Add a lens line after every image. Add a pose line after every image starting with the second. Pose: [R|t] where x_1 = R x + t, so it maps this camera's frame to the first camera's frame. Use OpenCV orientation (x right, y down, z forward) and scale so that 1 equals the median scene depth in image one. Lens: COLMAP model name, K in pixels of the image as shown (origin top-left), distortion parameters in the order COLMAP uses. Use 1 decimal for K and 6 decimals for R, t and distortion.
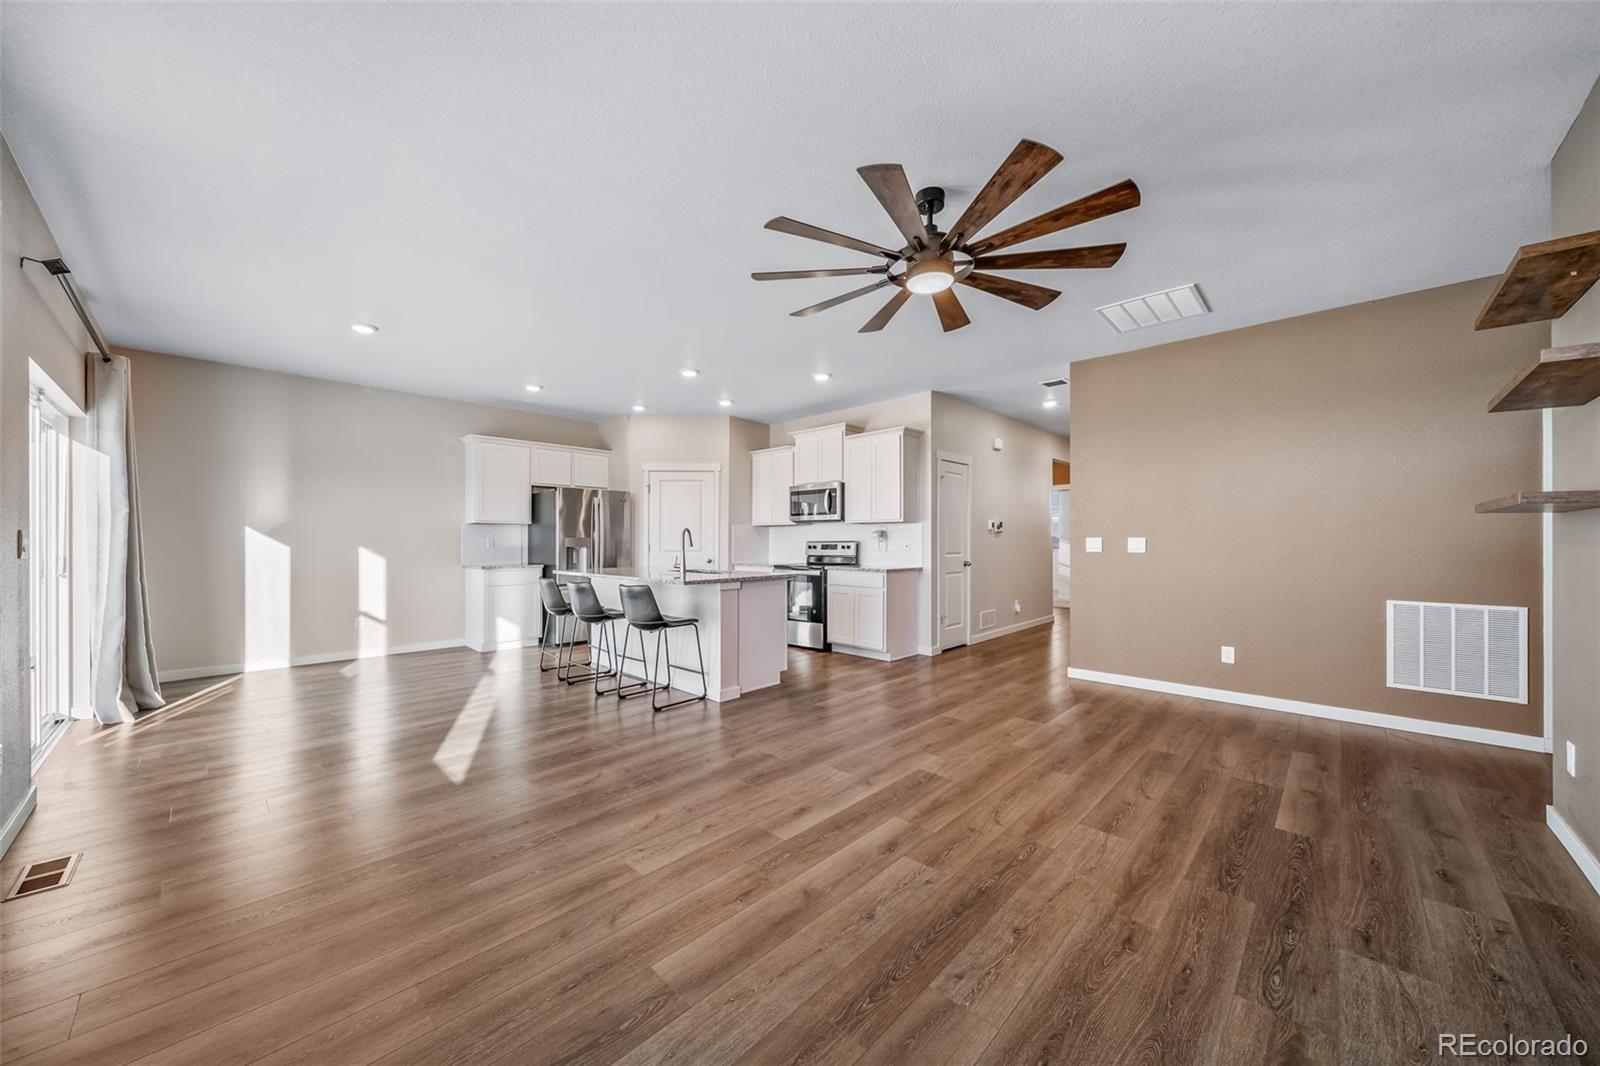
lens RADIAL K [[610.9, 0, 803.1], [0, 610.9, 540.9], [0, 0, 1]] dist [0.000359, -0.000013]
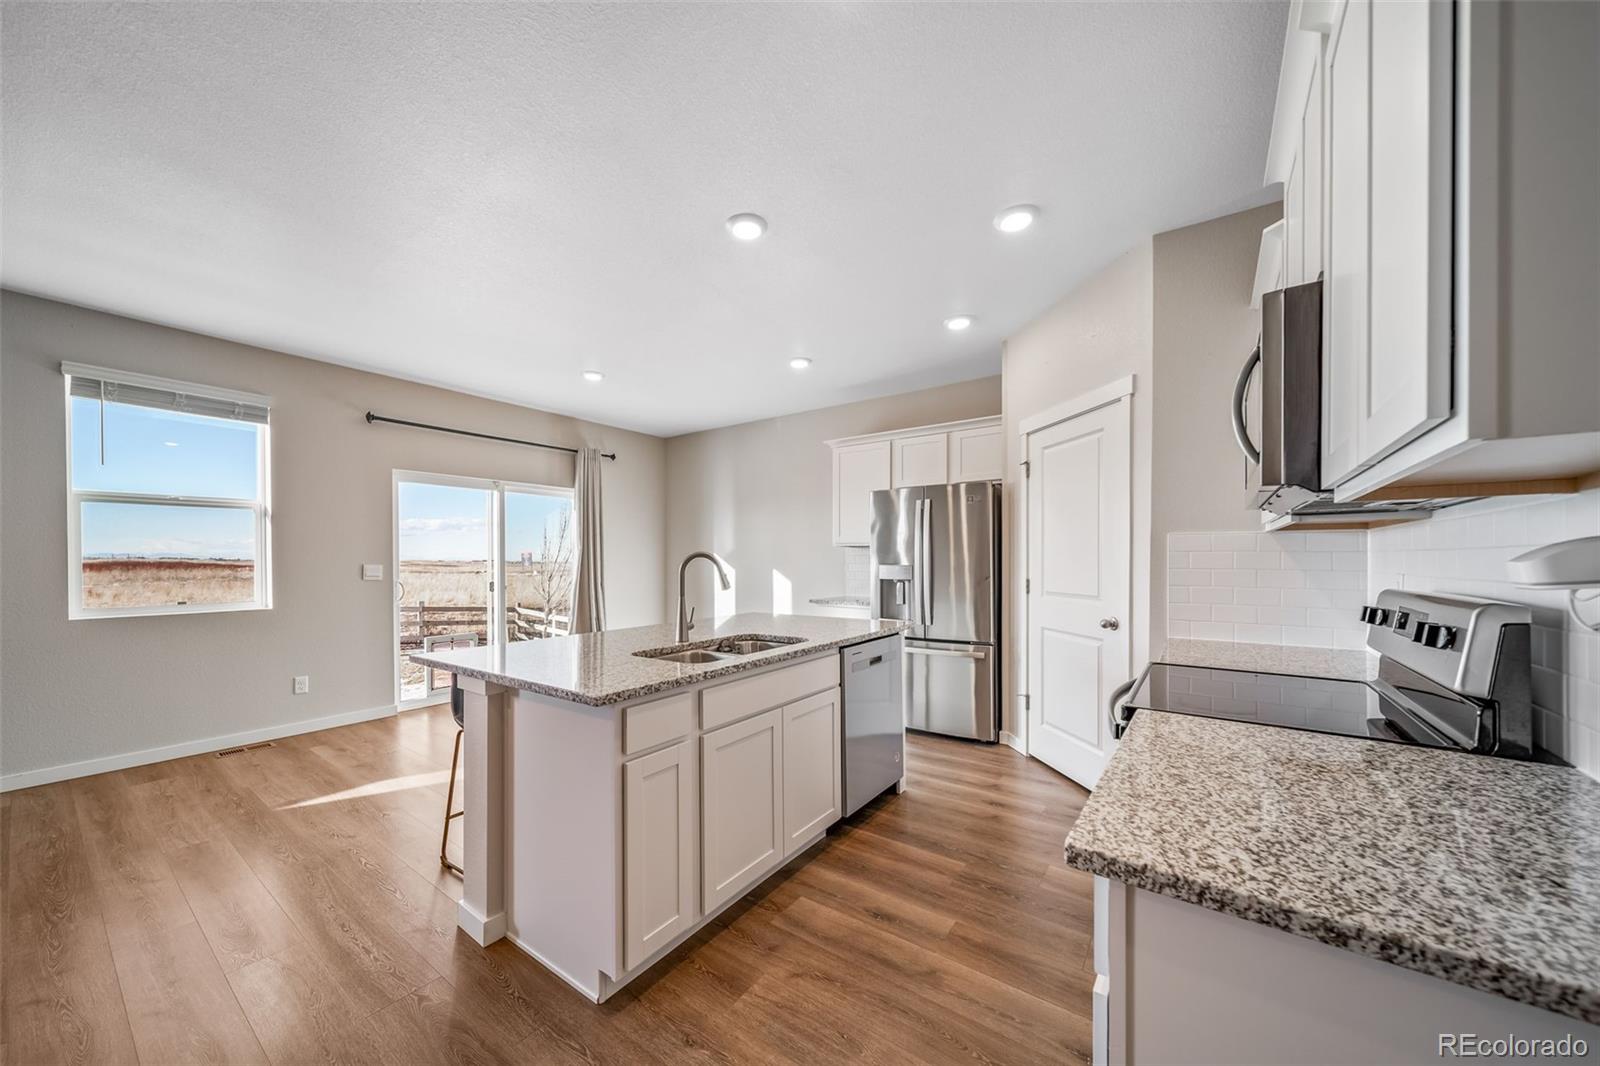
lens RADIAL K [[566.6, 0, 788.0], [0, 566.6, 556.9], [0, 0, 1]] dist [0.000918, 0.000323]
pose [[0.097333, -0.001817, -0.995250, 0.500438], [0.002385, 0.999996, -0.001593, -0.029039], [0.995249, -0.002219, 0.097337, 1.891805]]
